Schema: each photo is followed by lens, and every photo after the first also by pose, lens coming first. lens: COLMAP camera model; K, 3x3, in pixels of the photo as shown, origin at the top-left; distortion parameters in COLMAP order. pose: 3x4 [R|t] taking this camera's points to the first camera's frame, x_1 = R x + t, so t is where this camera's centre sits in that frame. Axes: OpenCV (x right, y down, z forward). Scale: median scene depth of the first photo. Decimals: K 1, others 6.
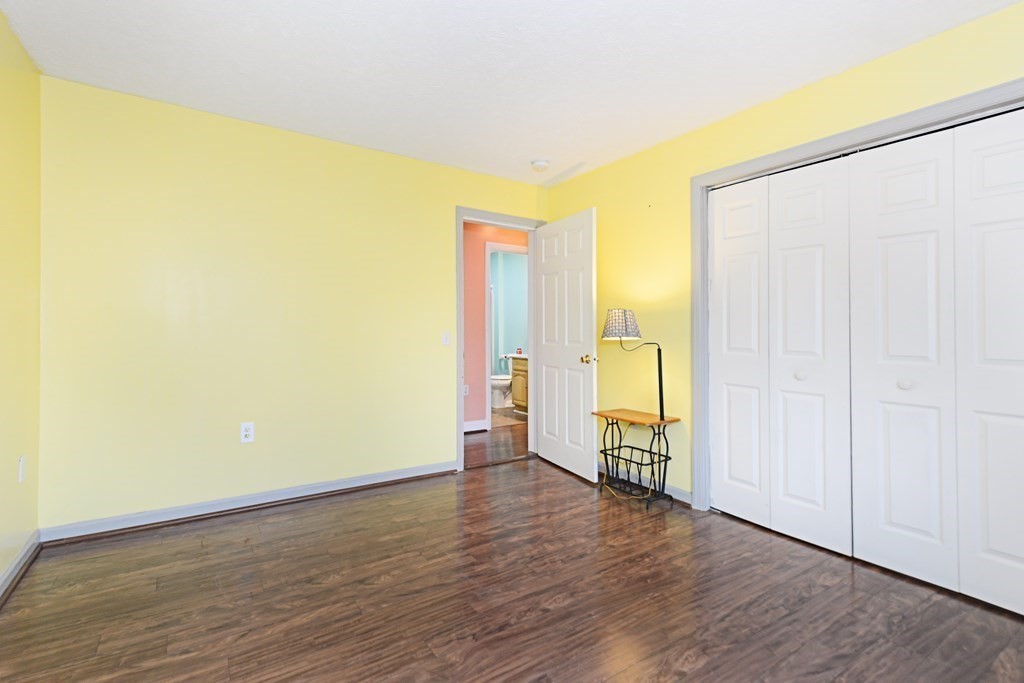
lens RADIAL K [[475.7, 0, 512.0], [0, 475.7, 341.5], [0, 0, 1]] dist [0.000494, 0.000221]
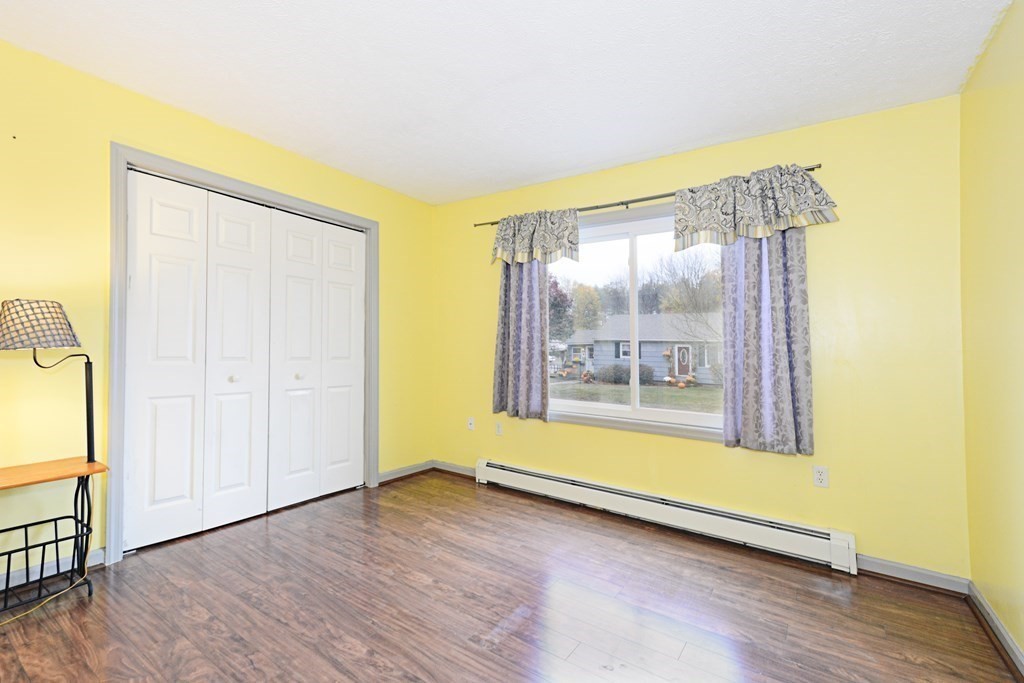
lens RADIAL K [[468.3, 0, 447.4], [0, 468.3, 323.0], [0, 0, 1]] dist [0.002814, -0.000101]
pose [[-0.297659, 0.029988, 0.954201, -0.689924], [-0.003704, 0.999463, -0.032565, -0.029044], [-0.954665, -0.013227, -0.297388, 0.925146]]
